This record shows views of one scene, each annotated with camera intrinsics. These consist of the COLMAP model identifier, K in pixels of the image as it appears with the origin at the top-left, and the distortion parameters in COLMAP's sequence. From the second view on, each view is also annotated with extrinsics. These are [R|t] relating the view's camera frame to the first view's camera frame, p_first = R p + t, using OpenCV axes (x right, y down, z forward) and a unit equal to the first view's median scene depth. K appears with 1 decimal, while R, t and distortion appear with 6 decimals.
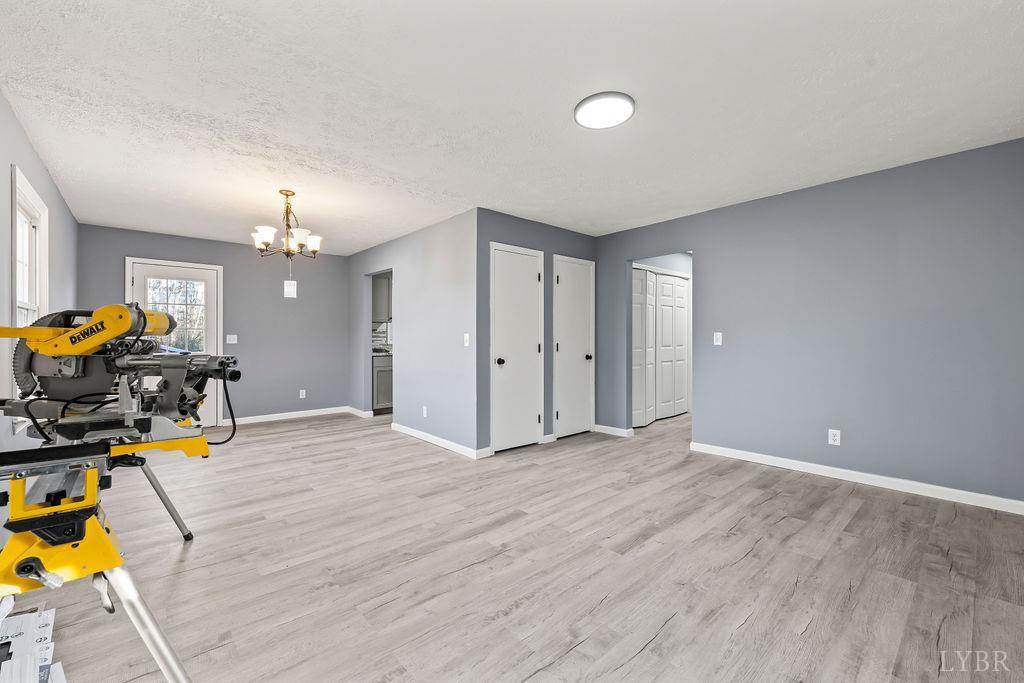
lens RADIAL K [[420.7, 0, 521.0], [0, 420.7, 341.0], [0, 0, 1]] dist [-0.000378, -0.000180]
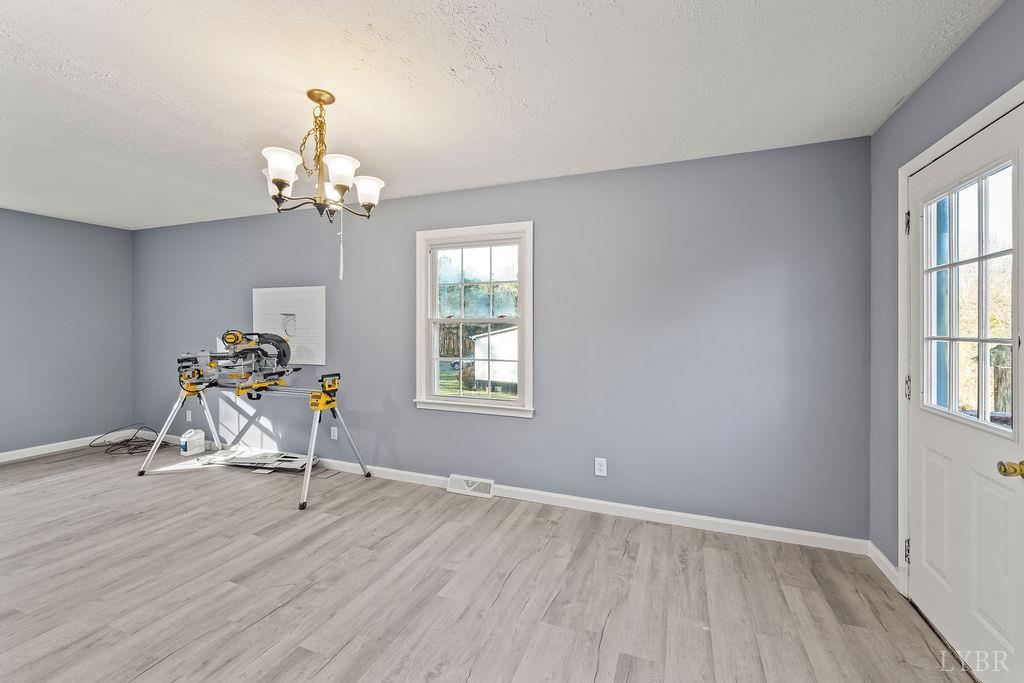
lens RADIAL K [[420.7, 0, 518.0], [0, 420.7, 331.7], [0, 0, 1]] dist [-0.000378, -0.000180]
pose [[-0.892586, 0.002587, -0.450869, -0.670456], [-0.005354, 0.999852, 0.016336, -0.066781], [0.450845, 0.016996, -0.892440, 2.009363]]
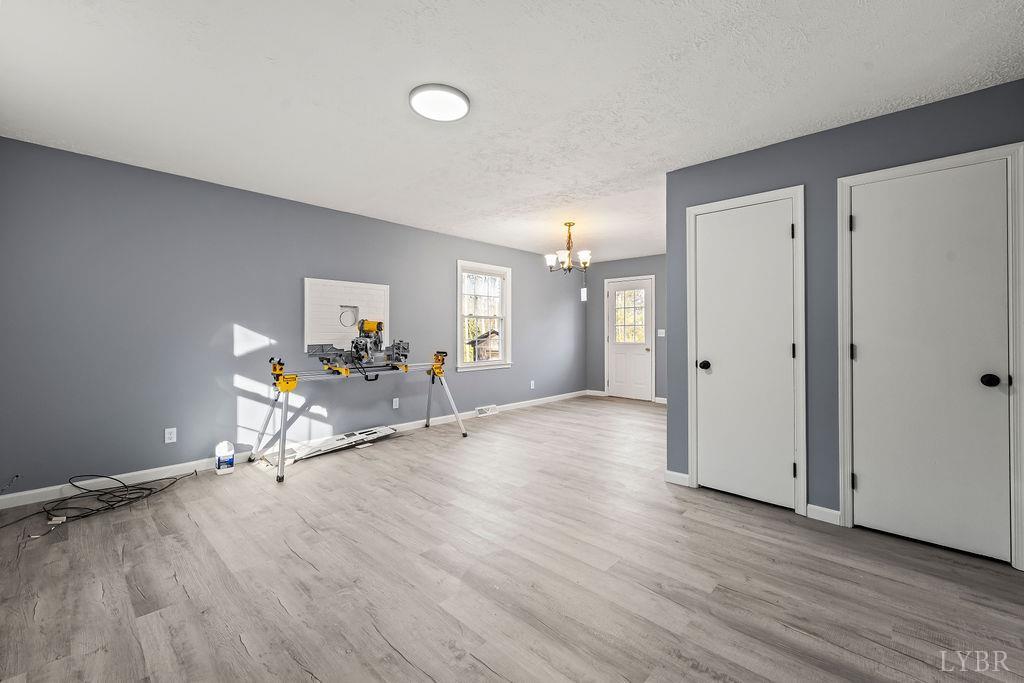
lens RADIAL K [[420.7, 0, 504.3], [0, 420.7, 323.7], [0, 0, 1]] dist [-0.000378, -0.000180]
pose [[0.073562, -0.015688, -0.997167, 0.957518], [-0.009931, 0.999815, -0.016462, -0.011180], [0.997241, 0.011114, 0.073393, 0.864114]]
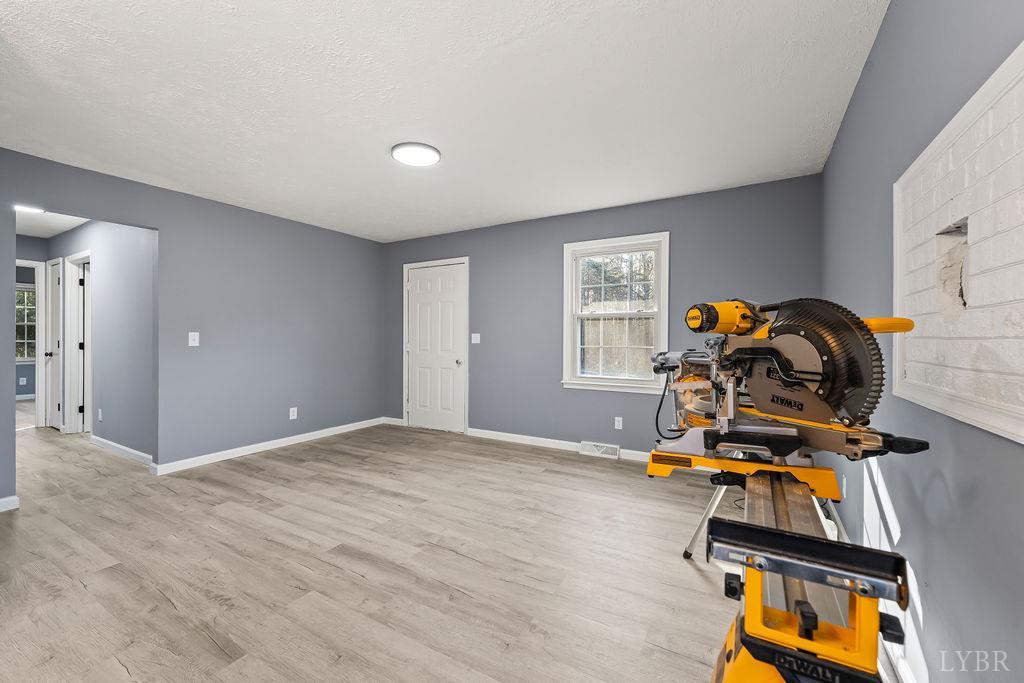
lens RADIAL K [[420.7, 0, 507.1], [0, 420.7, 342.5], [0, 0, 1]] dist [-0.000378, -0.000180]
pose [[-0.300321, -0.006723, 0.953814, -0.853066], [0.006259, 0.999940, 0.009019, -0.001805], [-0.953818, 0.008678, -0.300261, 0.892584]]
